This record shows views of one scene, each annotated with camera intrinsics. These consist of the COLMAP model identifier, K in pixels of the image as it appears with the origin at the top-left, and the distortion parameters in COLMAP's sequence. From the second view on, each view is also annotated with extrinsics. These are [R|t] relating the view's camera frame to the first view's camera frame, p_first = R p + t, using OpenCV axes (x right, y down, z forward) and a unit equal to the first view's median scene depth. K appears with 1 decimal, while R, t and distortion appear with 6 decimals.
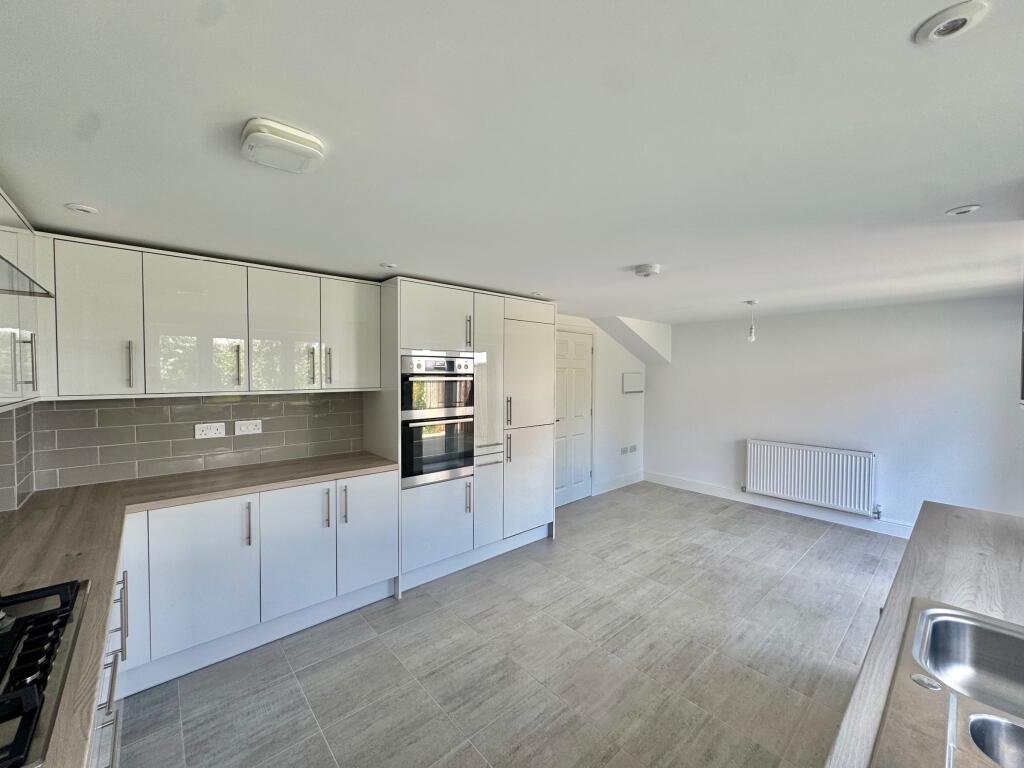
lens RADIAL K [[407.0, 0, 516.9], [0, 407.0, 390.4], [0, 0, 1]] dist [-0.000149, 0.000152]
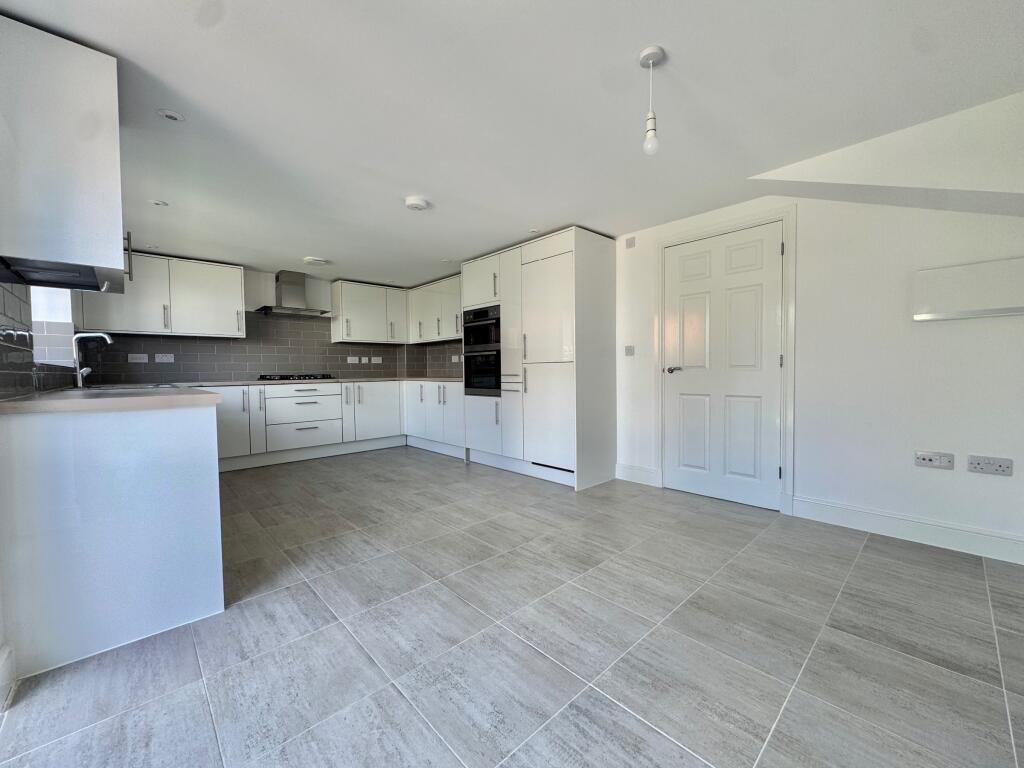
lens RADIAL K [[410.0, 0, 513.9], [0, 410.0, 383.5], [0, 0, 1]] dist [-0.007042, 0.000124]
pose [[0.023556, 0.024974, -0.999411, 1.164615], [-0.032654, 0.999174, 0.024198, 0.130673], [0.999189, 0.032065, 0.024352, 0.987592]]
